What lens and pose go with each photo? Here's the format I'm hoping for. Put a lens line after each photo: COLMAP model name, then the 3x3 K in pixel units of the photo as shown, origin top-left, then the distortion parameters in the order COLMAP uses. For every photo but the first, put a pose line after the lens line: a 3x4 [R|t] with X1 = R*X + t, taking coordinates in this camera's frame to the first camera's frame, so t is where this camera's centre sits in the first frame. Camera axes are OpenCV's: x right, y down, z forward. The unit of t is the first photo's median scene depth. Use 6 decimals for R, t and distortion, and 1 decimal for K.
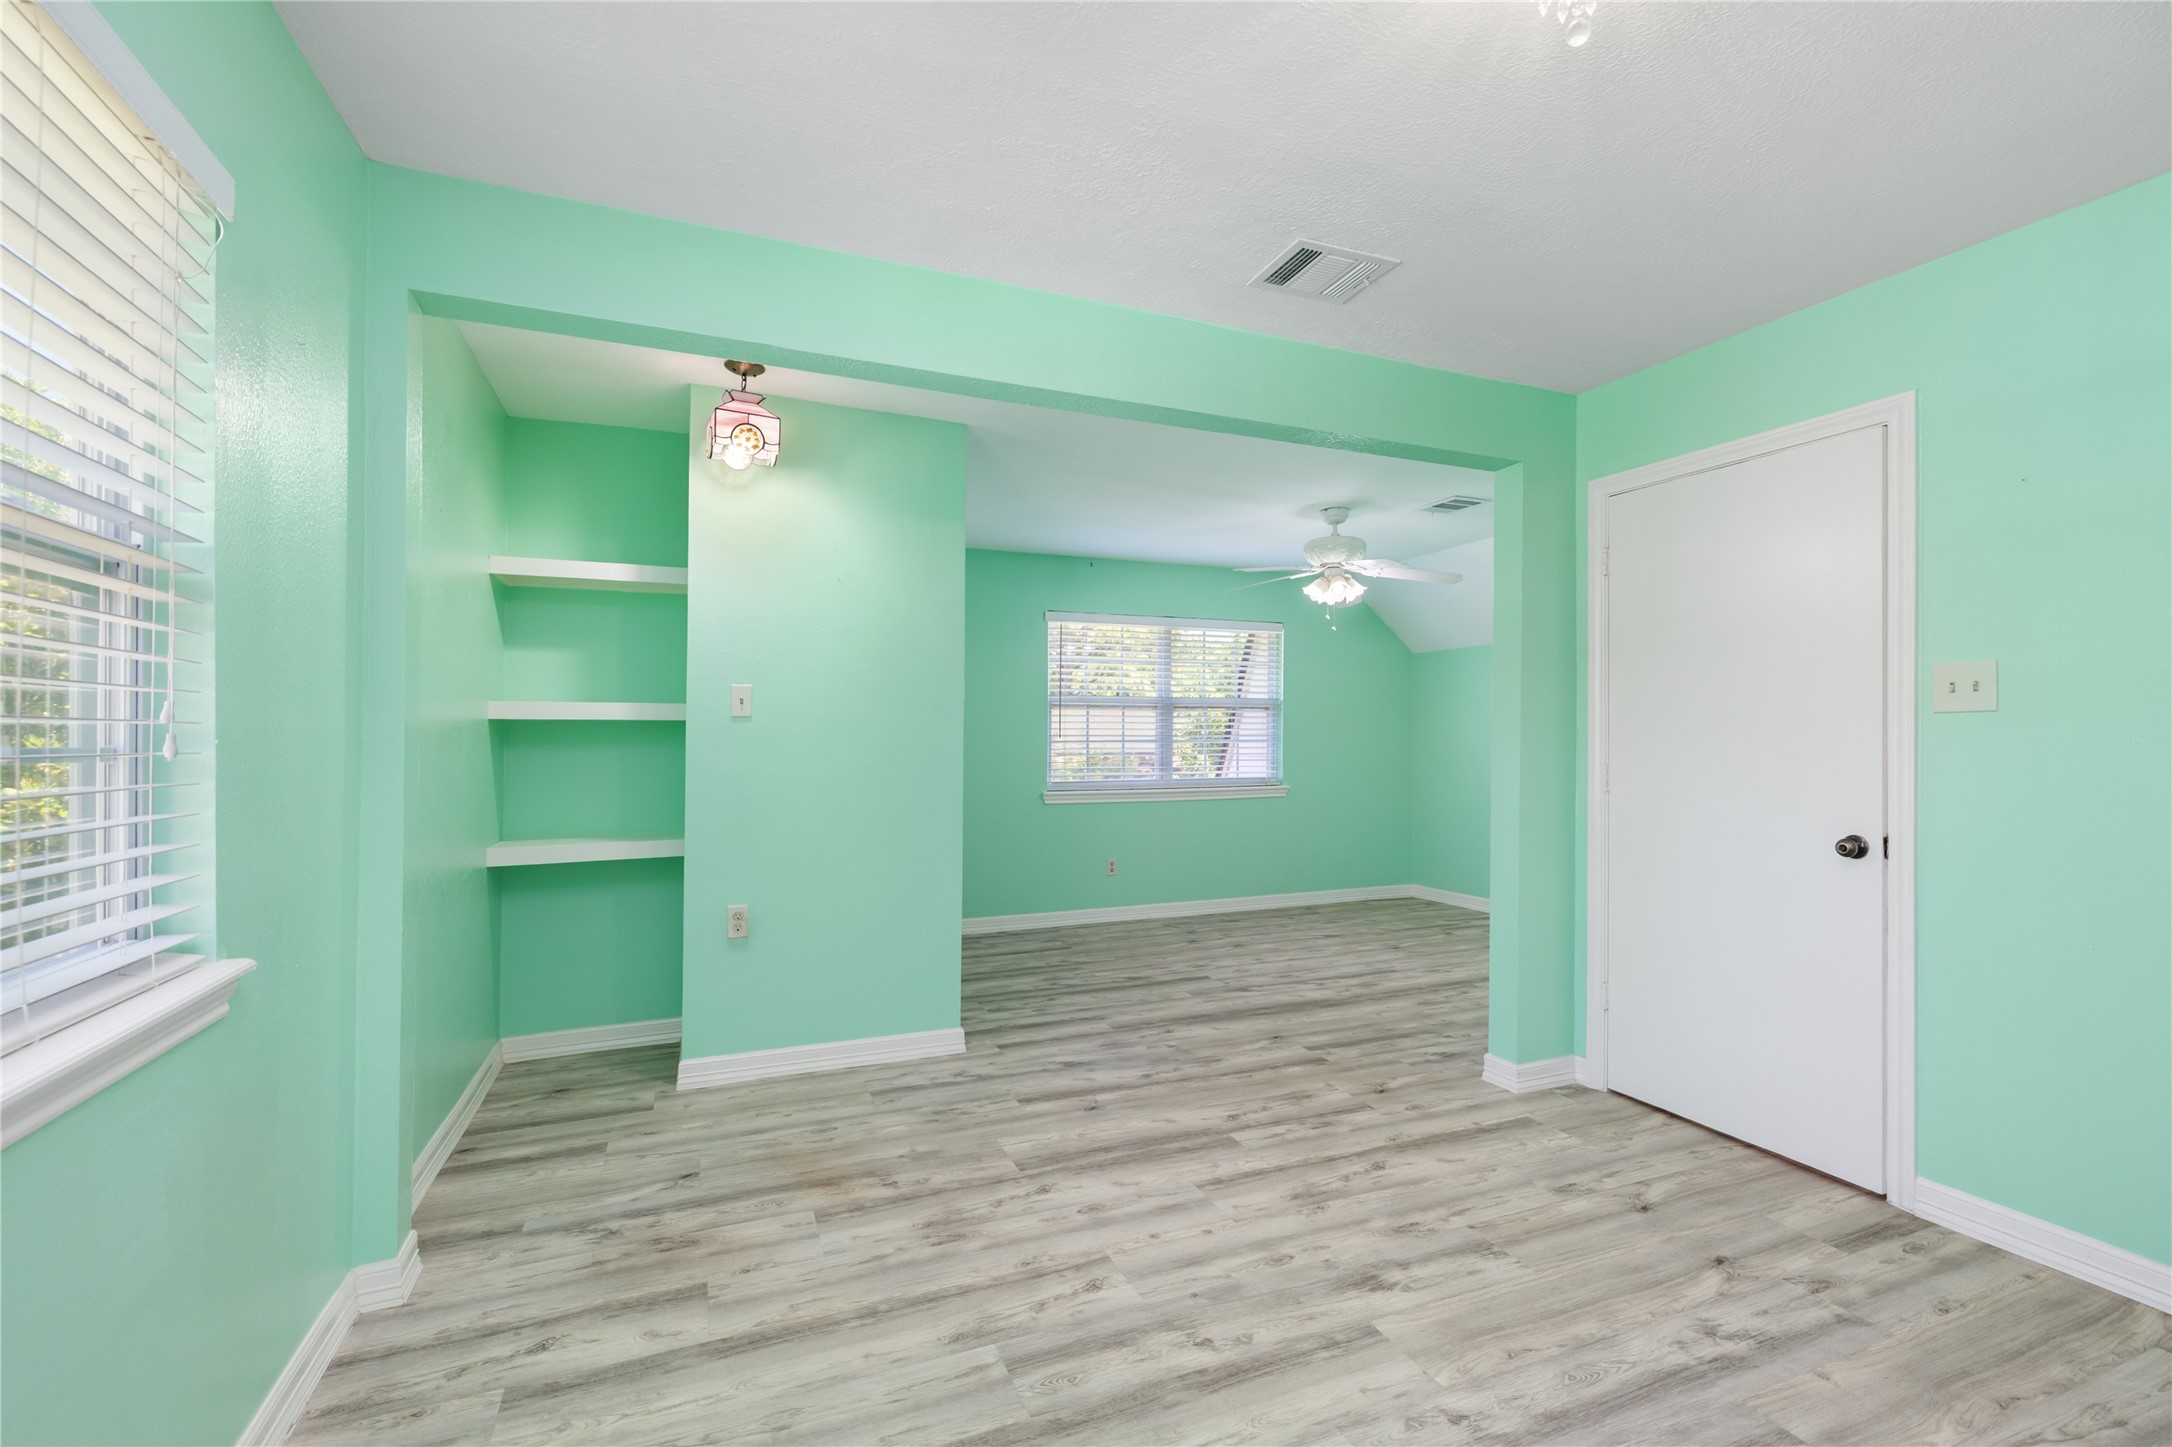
lens RADIAL K [[920.8, 0, 1086.7], [0, 920.8, 737.4], [0, 0, 1]] dist [0.000807, -0.001402]
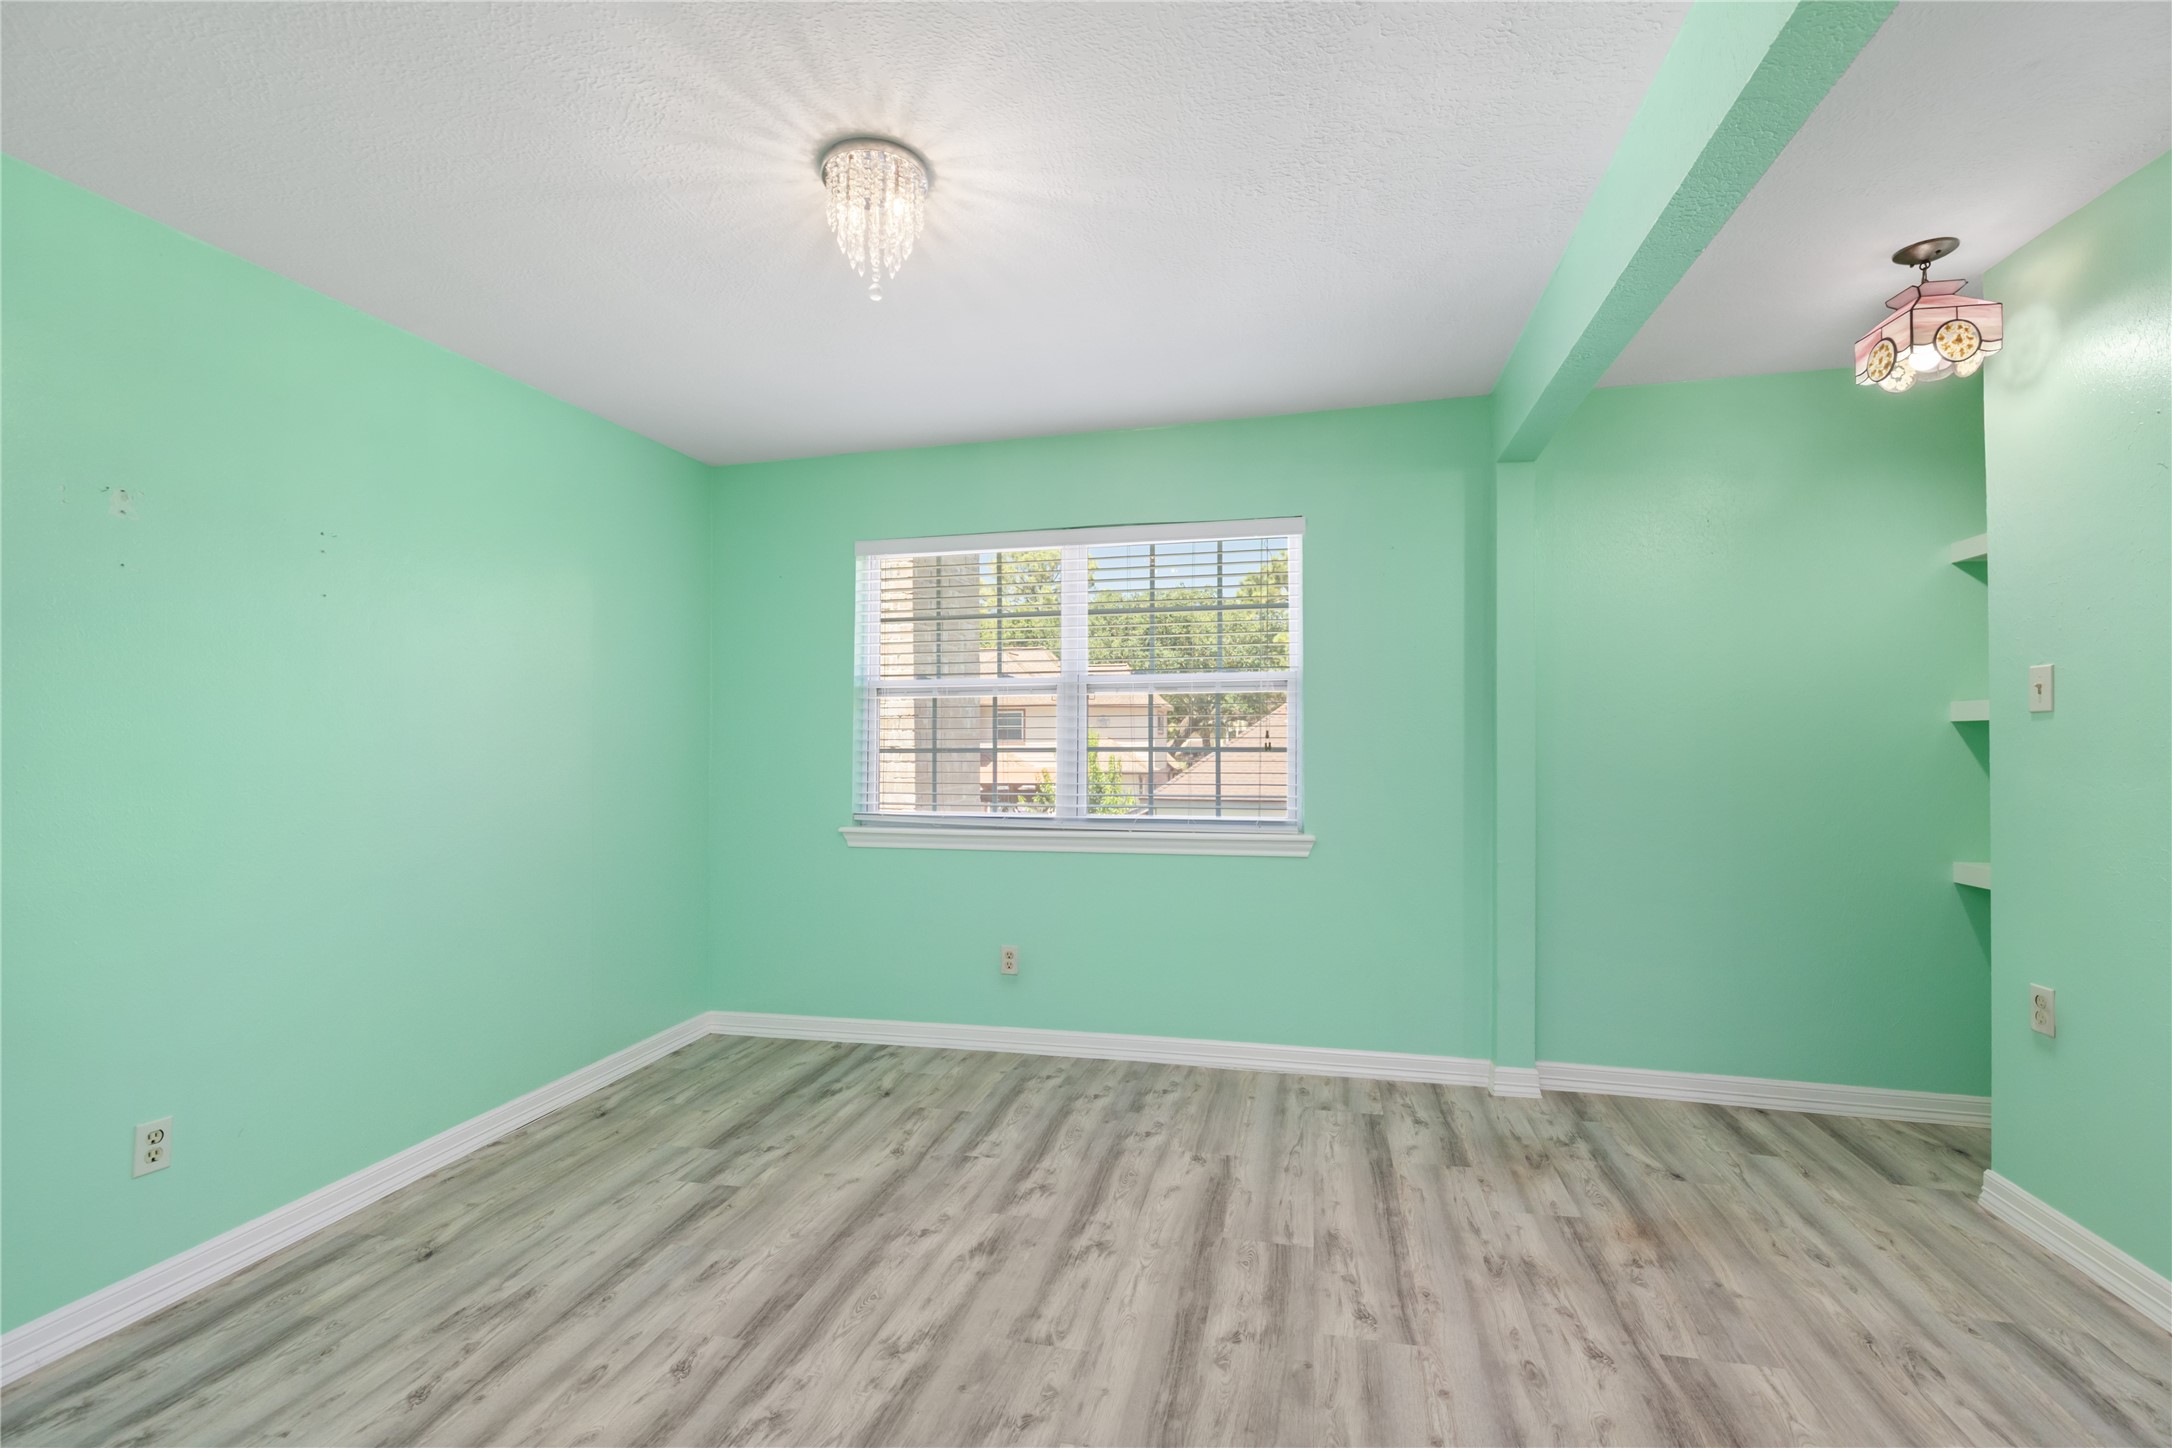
lens RADIAL K [[920.8, 0, 1089.6], [0, 920.8, 727.0], [0, 0, 1]] dist [0.000807, -0.001402]
pose [[-0.571487, -0.011443, -0.820531, 0.852671], [0.003226, 0.999864, -0.016191, -0.003001], [0.820605, -0.011900, -0.571372, 1.166707]]
